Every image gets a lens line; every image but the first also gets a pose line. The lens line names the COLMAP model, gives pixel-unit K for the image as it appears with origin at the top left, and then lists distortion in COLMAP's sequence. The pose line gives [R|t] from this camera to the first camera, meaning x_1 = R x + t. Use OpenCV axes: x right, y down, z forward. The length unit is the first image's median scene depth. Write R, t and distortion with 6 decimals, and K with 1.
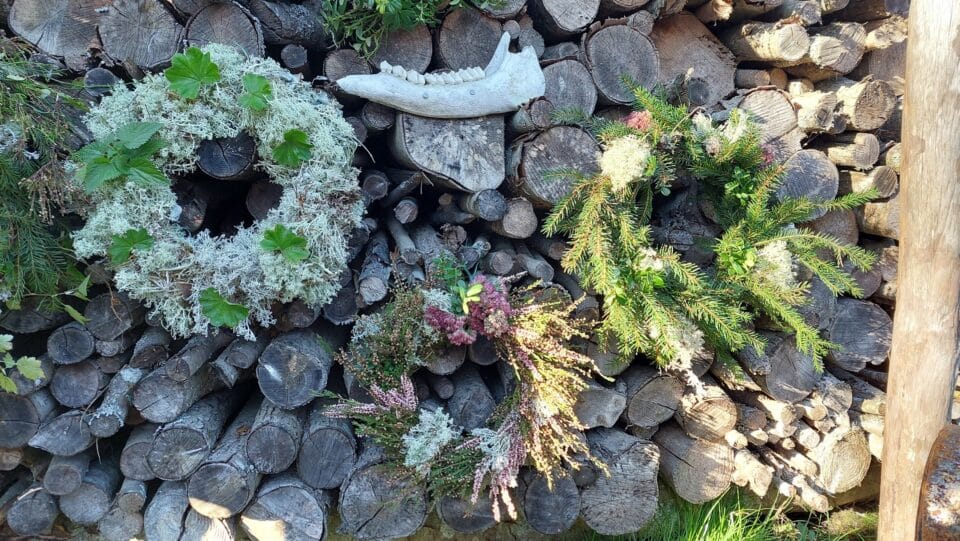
lens RADIAL K [[670.9, 0, 486.0], [0, 670.9, 266.3], [0, 0, 1]] dist [0.086923, -0.097688]
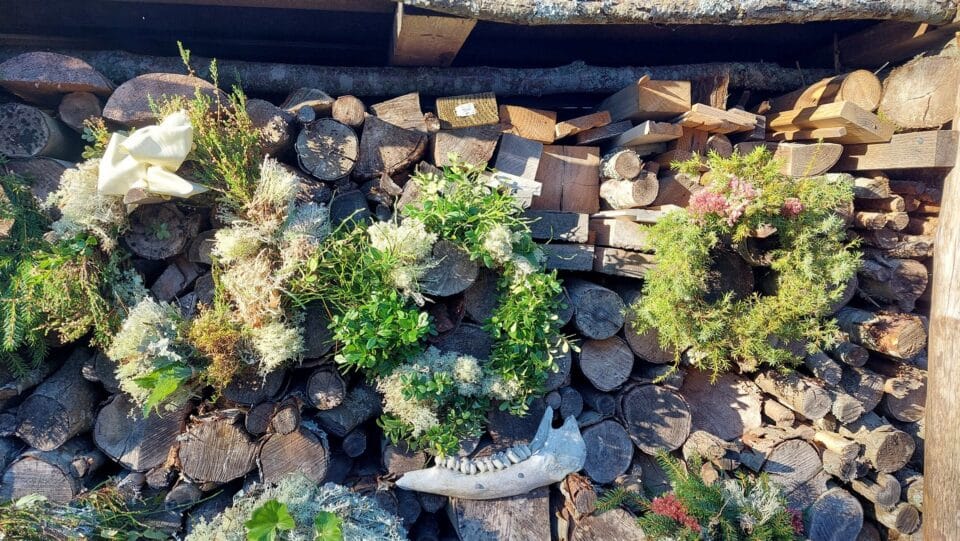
lens RADIAL K [[686.2, 0, 491.5], [0, 686.2, 273.9], [0, 0, 1]] dist [0.066458, -0.067628]
pose [[0.999897, -0.014023, -0.002966, -0.057124], [0.013906, 0.999239, -0.036433, -0.532808], [0.003475, 0.036388, 0.999332, -0.105062]]
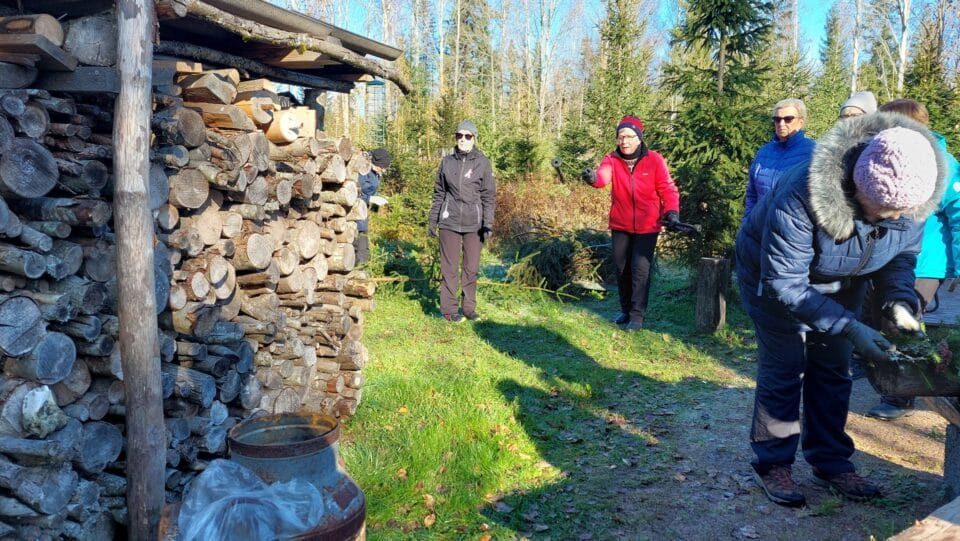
lens RADIAL K [[686.2, 0, 491.5], [0, 686.2, 273.9], [0, 0, 1]] dist [0.066458, -0.067628]
pose [[0.467434, -0.093692, 0.879049, -0.400905], [0.081590, 0.994696, 0.062632, -0.347013], [-0.880255, 0.042445, 0.472599, -0.540752]]
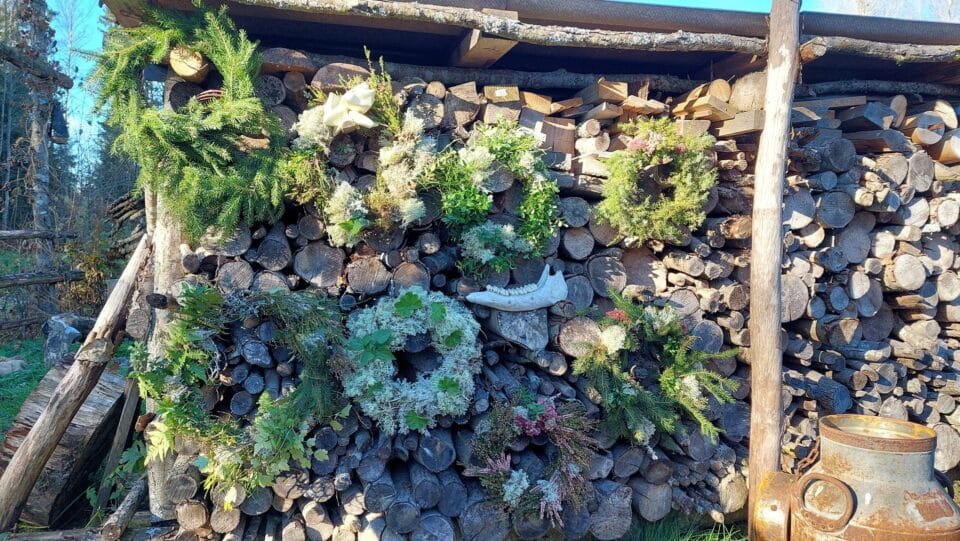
lens RADIAL K [[686.2, 0, 491.5], [0, 686.2, 273.9], [0, 0, 1]] dist [0.066458, -0.067628]
pose [[0.995127, -0.001046, 0.098592, -0.322326], [0.007548, 0.997817, -0.065603, -0.199719], [-0.098308, 0.066027, 0.992963, -0.897521]]
